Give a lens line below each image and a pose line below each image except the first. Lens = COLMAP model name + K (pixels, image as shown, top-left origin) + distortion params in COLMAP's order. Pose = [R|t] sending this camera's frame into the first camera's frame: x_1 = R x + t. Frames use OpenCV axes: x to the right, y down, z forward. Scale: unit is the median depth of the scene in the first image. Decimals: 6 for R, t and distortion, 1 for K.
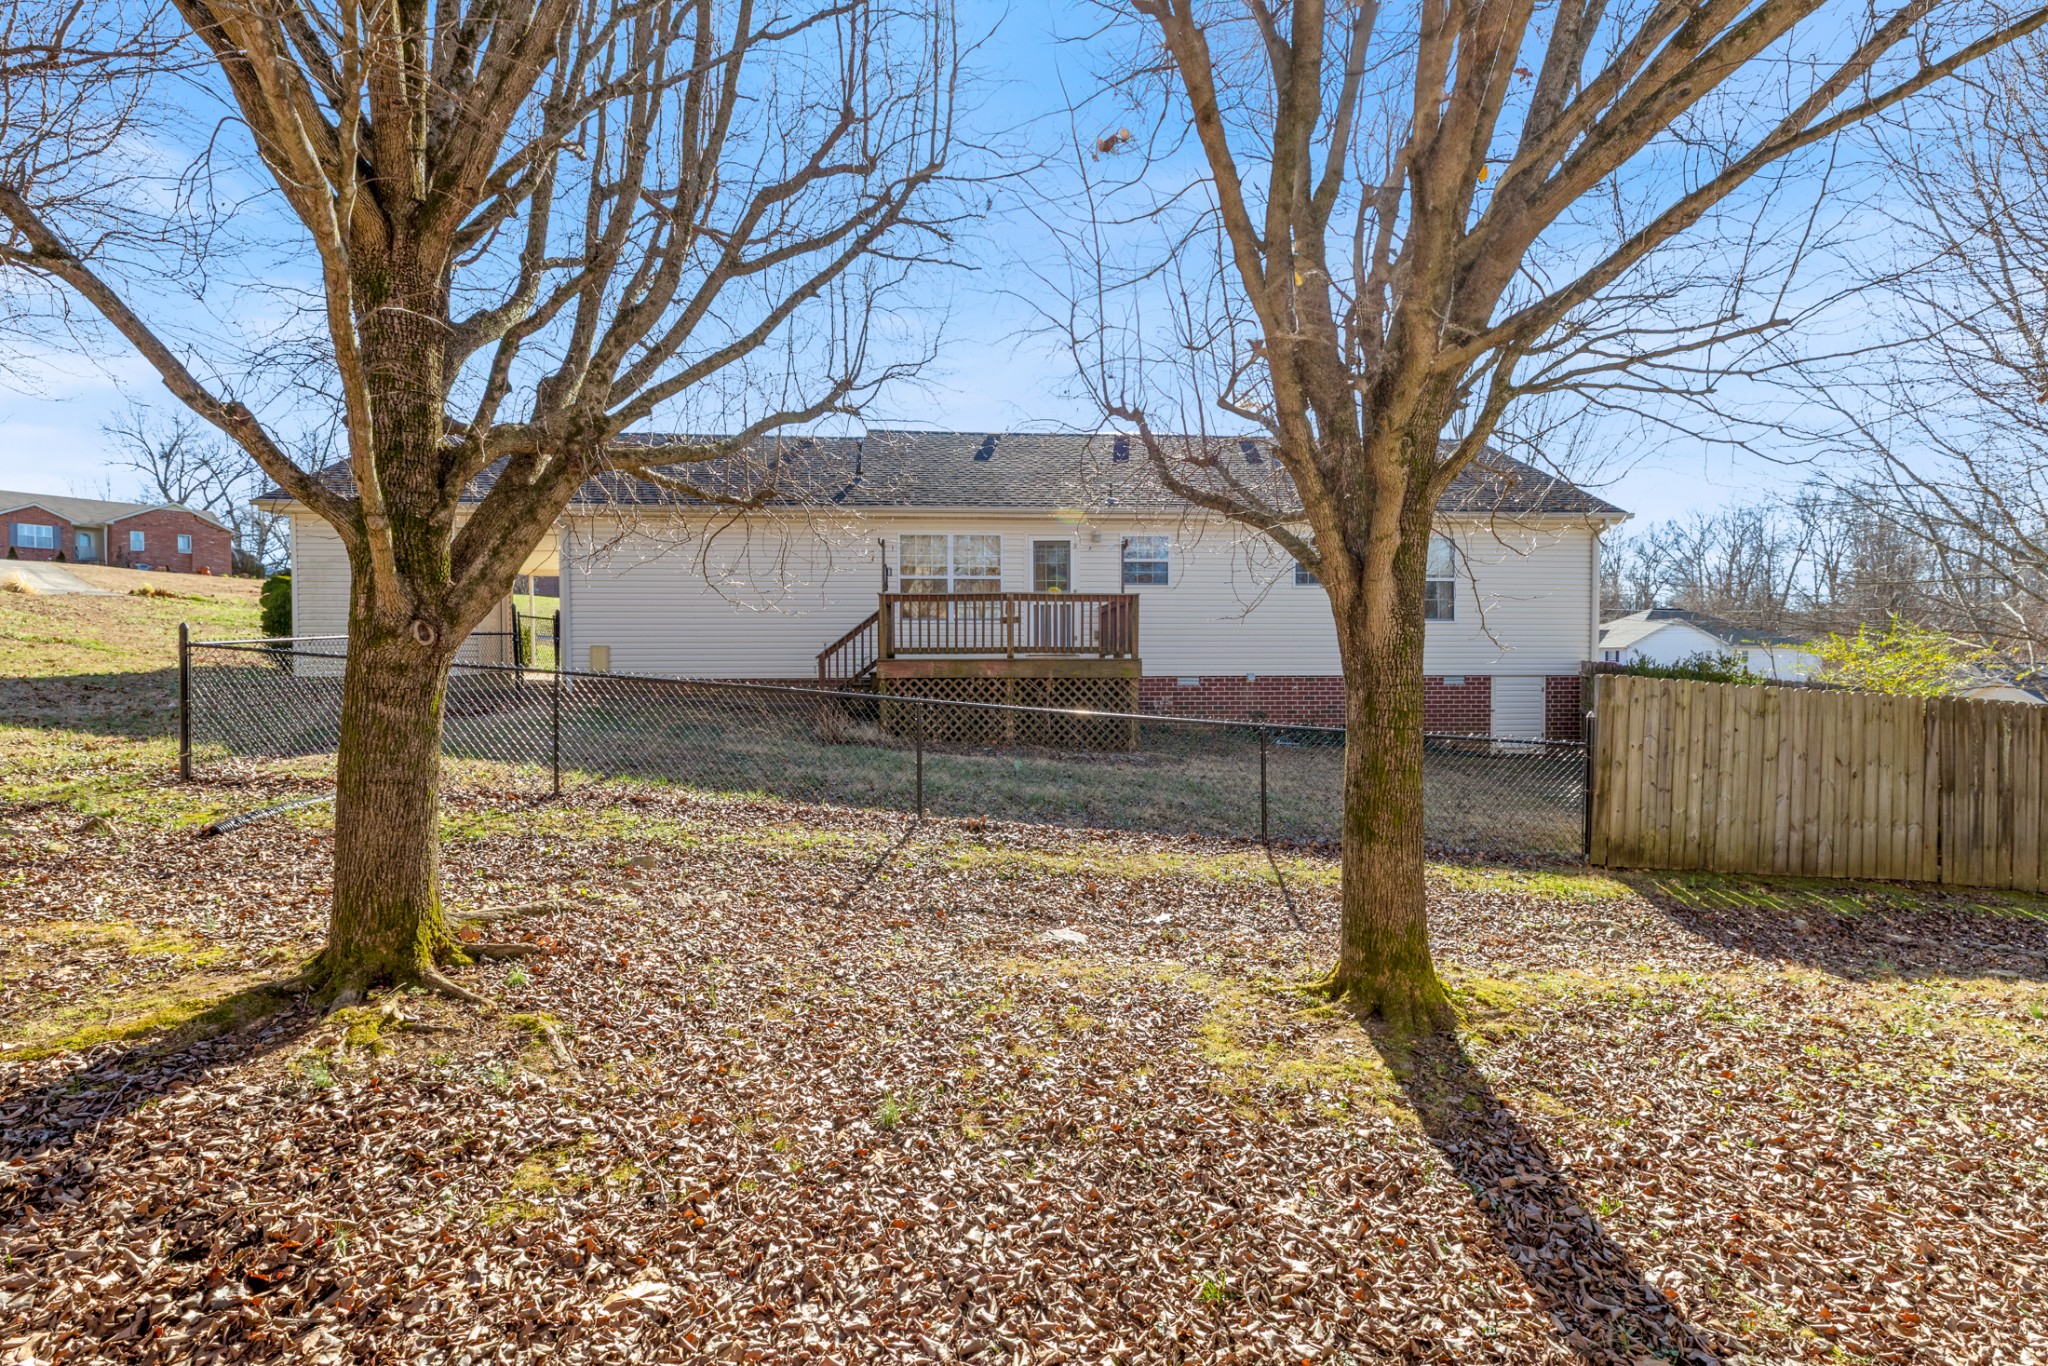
lens RADIAL K [[955.1, 0, 1035.2], [0, 955.1, 651.8], [0, 0, 1]] dist [0.004632, 0.000147]
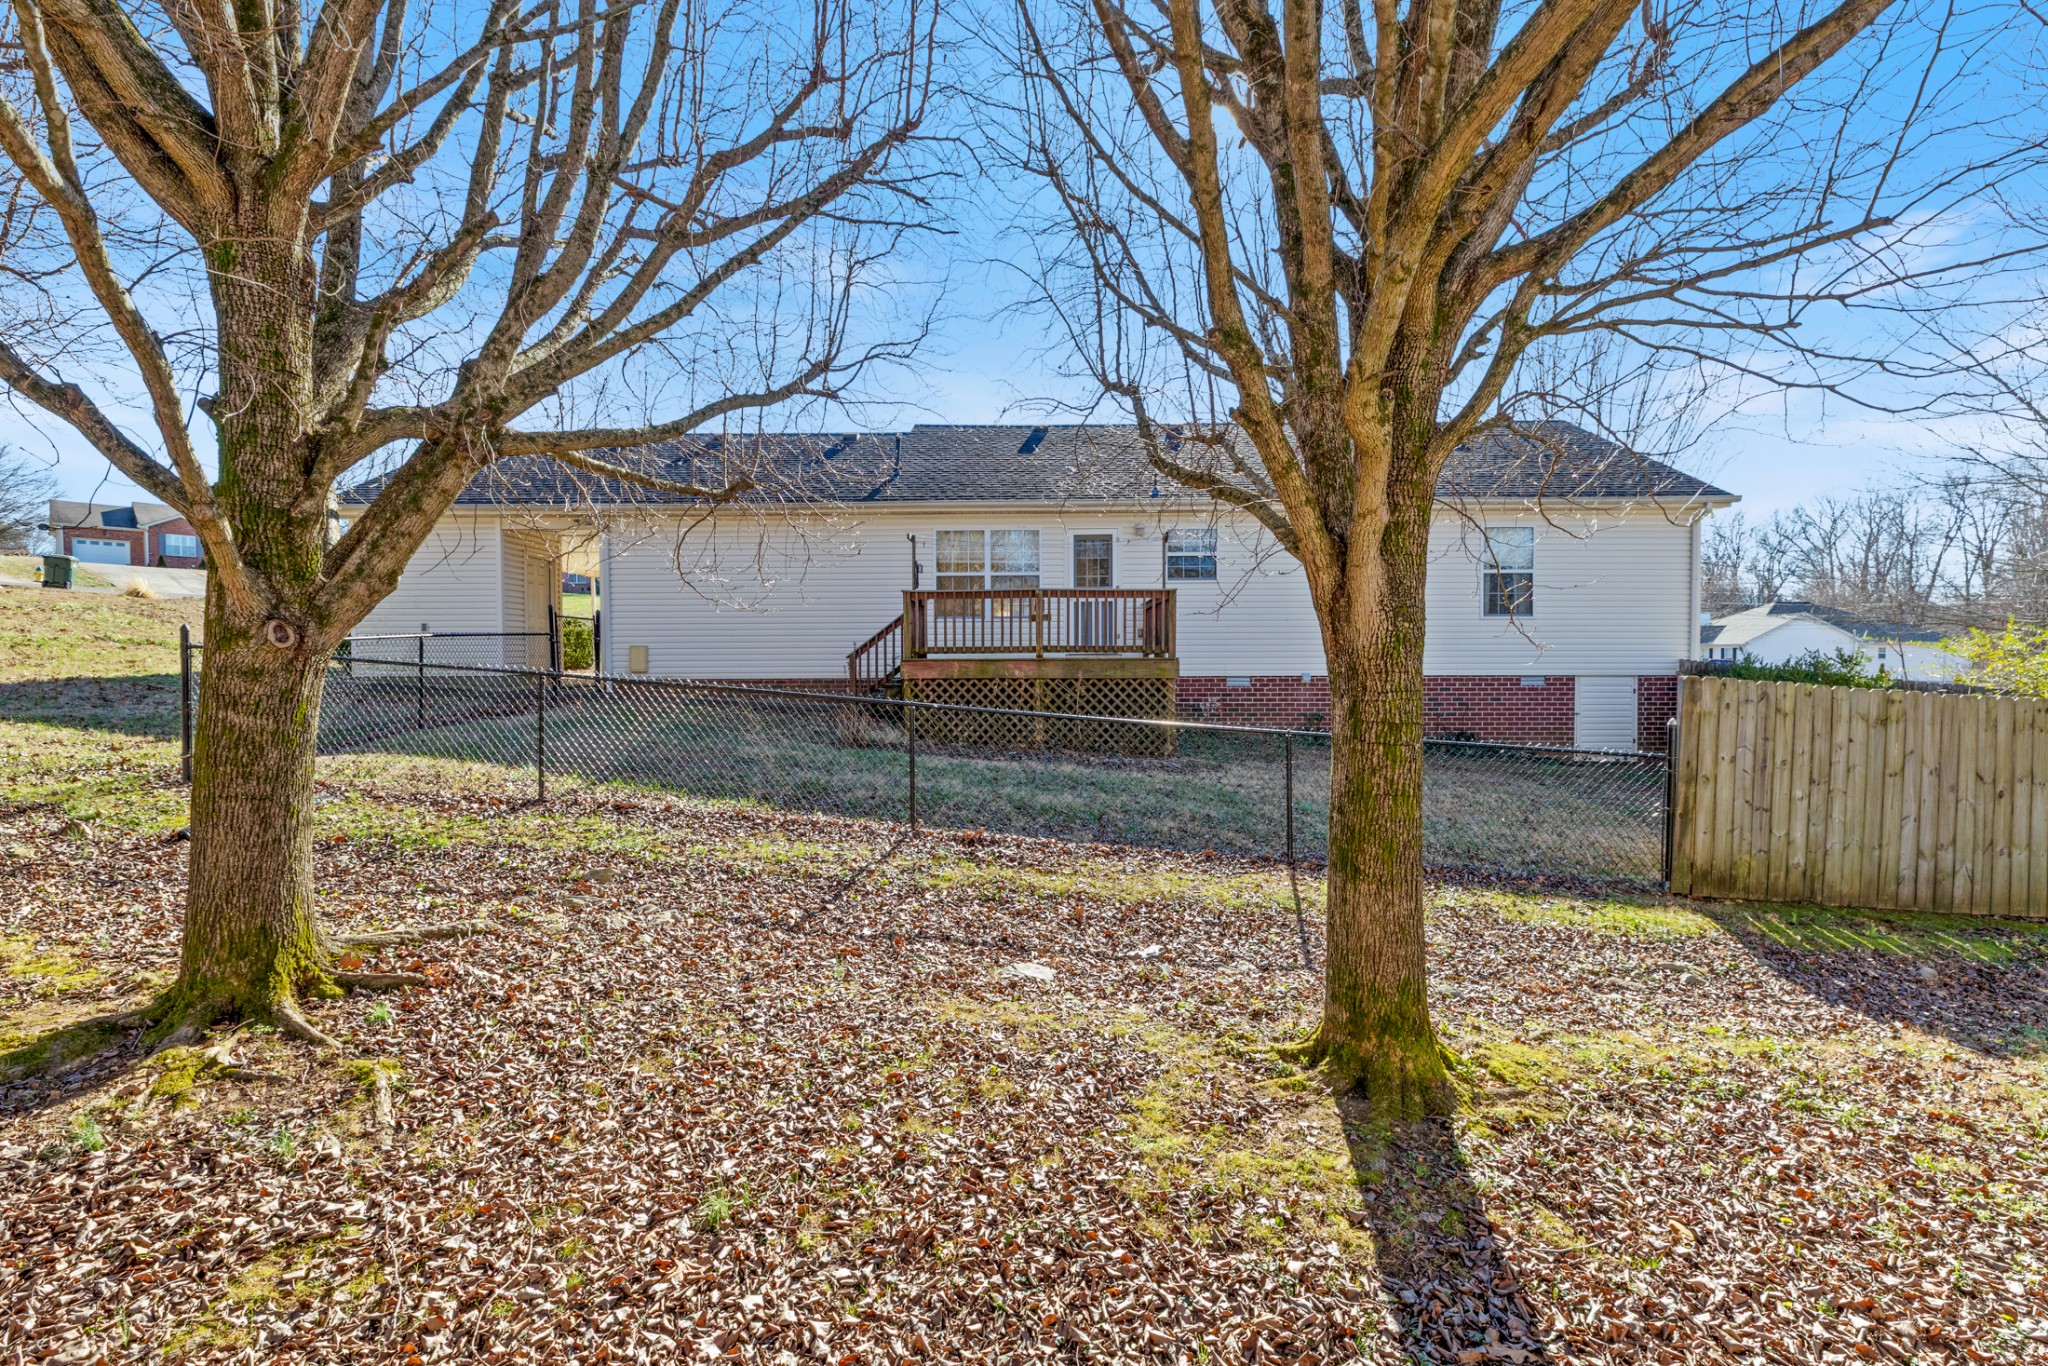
lens RADIAL K [[961.4, 0, 1022.1], [0, 961.4, 655.5], [0, 0, 1]] dist [0.005045, -0.000230]
pose [[0.995931, -0.001821, -0.090105, 0.142038], [0.002303, 0.999984, 0.005245, -0.002395], [0.090094, -0.005431, 0.995918, 0.143907]]
